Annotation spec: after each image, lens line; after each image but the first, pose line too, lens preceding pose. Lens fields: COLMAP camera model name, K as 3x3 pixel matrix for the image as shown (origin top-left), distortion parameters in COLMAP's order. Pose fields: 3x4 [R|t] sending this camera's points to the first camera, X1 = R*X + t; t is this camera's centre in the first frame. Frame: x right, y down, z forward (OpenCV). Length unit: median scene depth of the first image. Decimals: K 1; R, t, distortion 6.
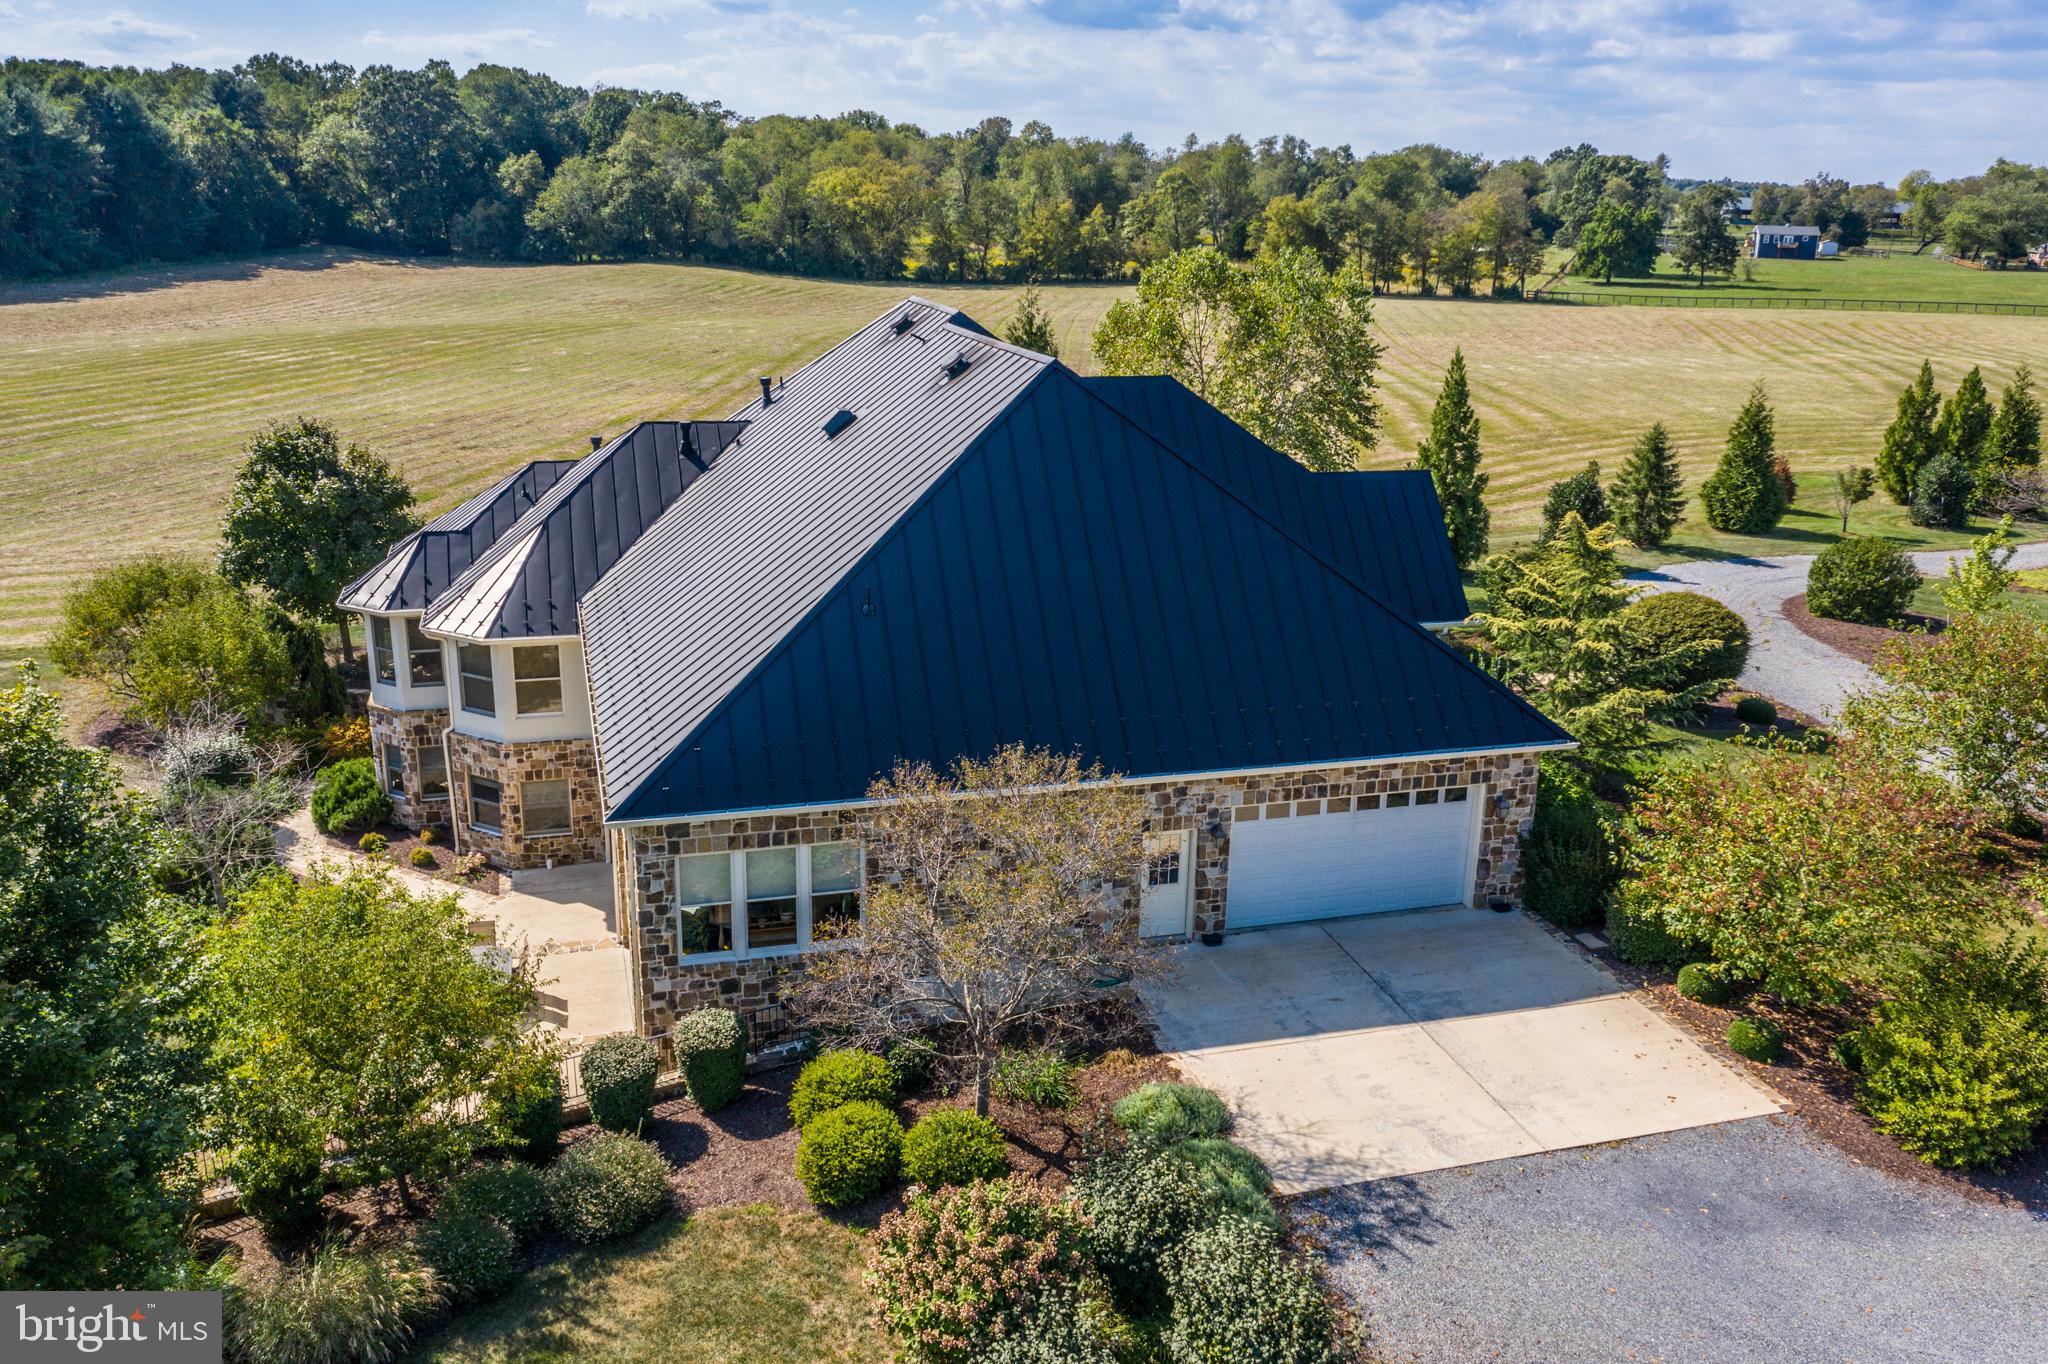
lens RADIAL K [[1636.5, 0, 1055.1], [0, 1636.5, 687.8], [0, 0, 1]] dist [-0.004942, 0.003940]
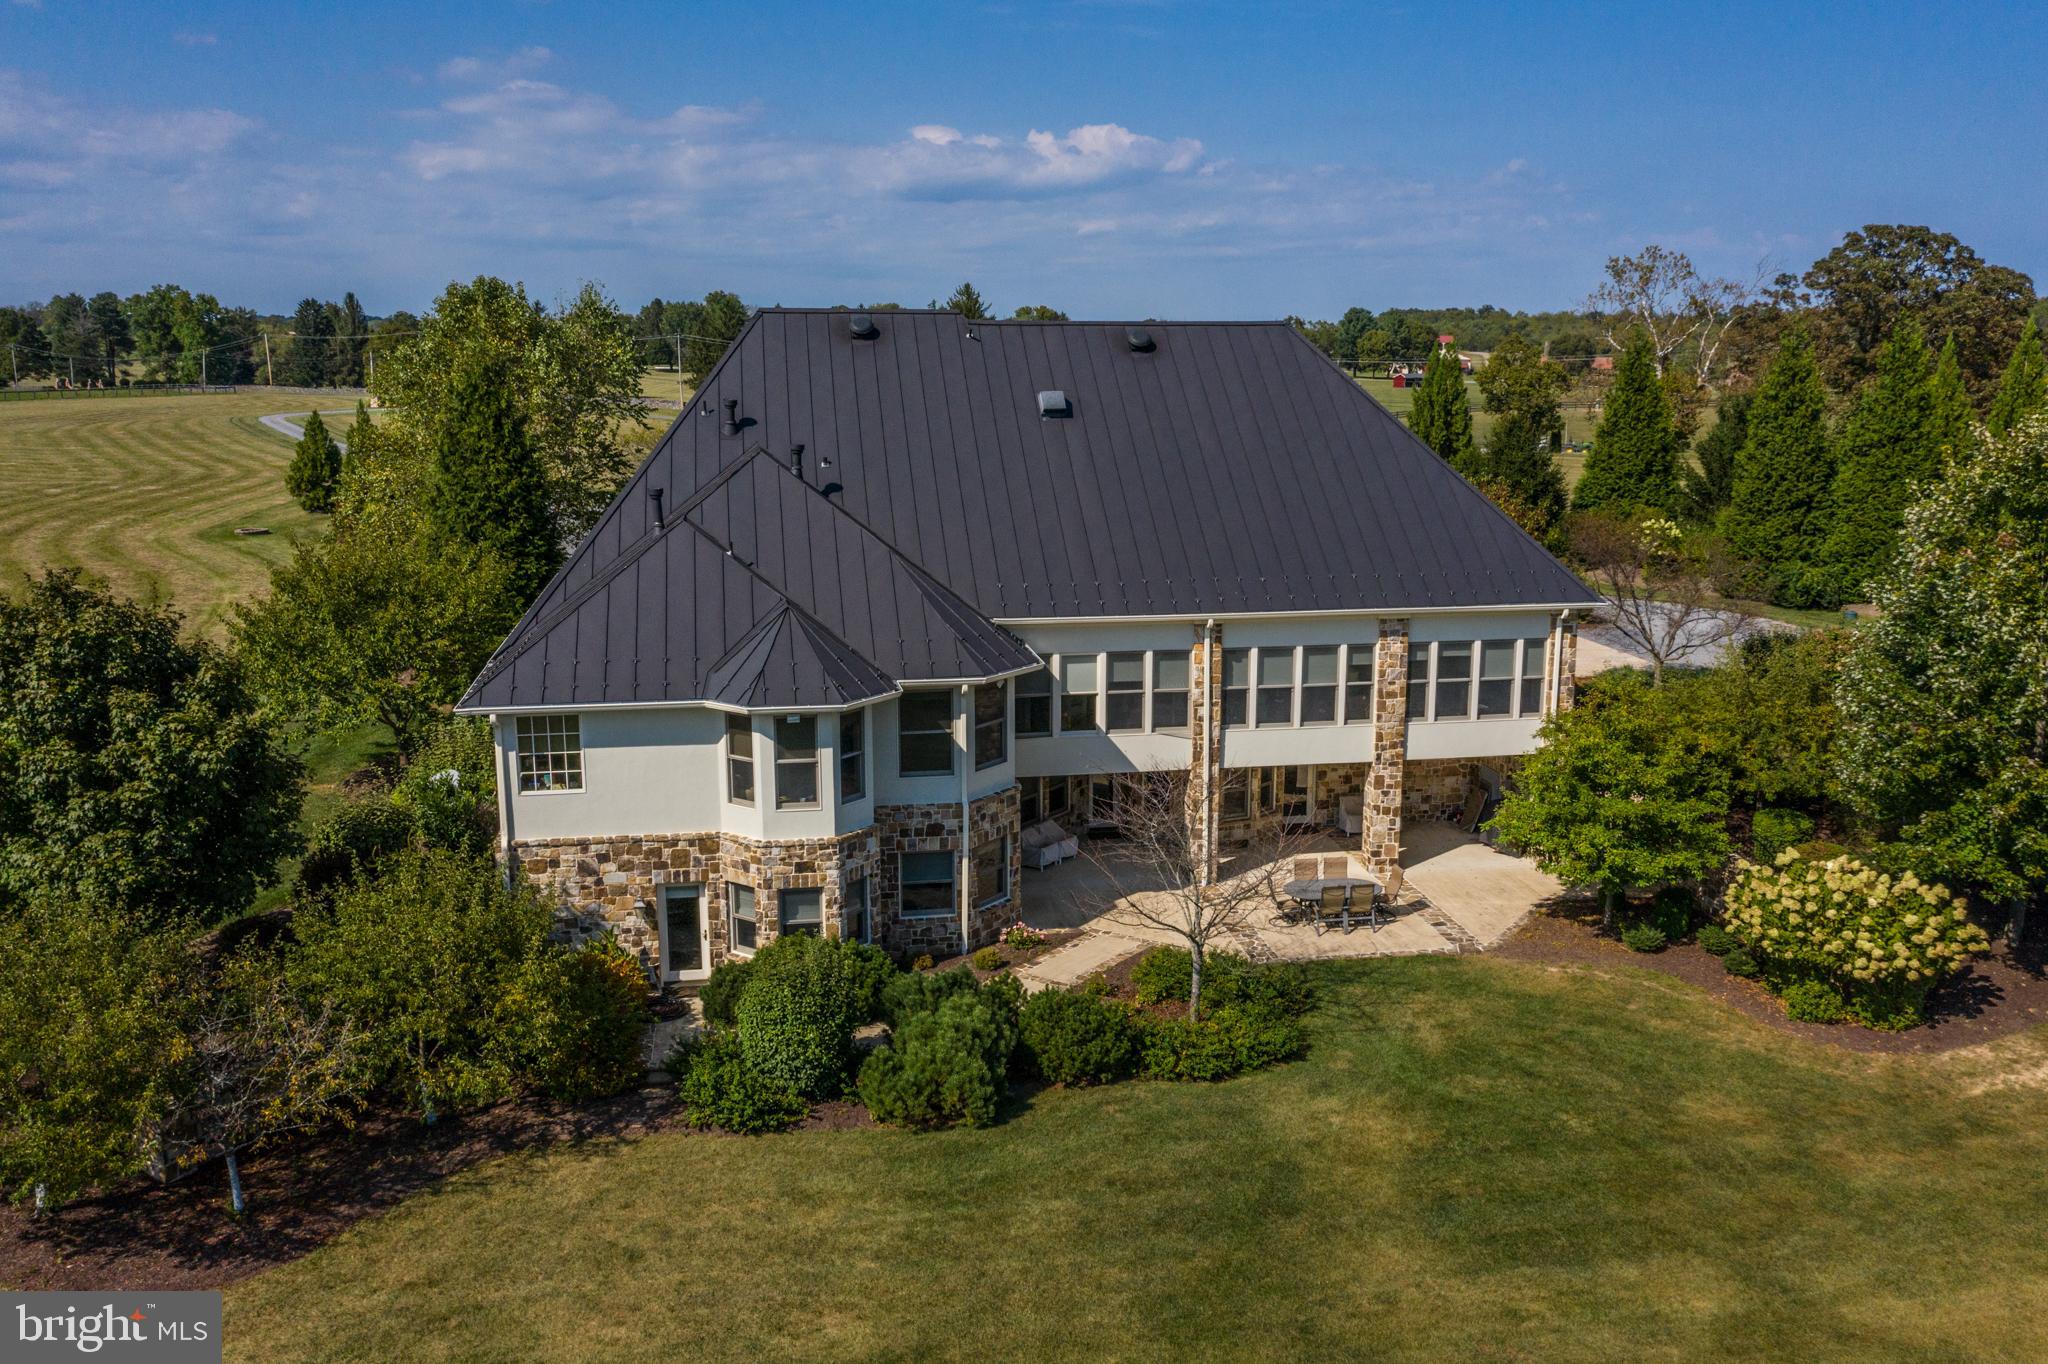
lens RADIAL K [[1734.8, 0, 1053.4], [0, 1734.8, 688.8], [0, 0, 1]] dist [-0.014456, 0.004832]
pose [[0.110590, -0.215008, 0.970331, -0.194166], [0.285989, 0.941910, 0.176116, -0.027674], [-0.951830, 0.258027, 0.165656, 0.126184]]
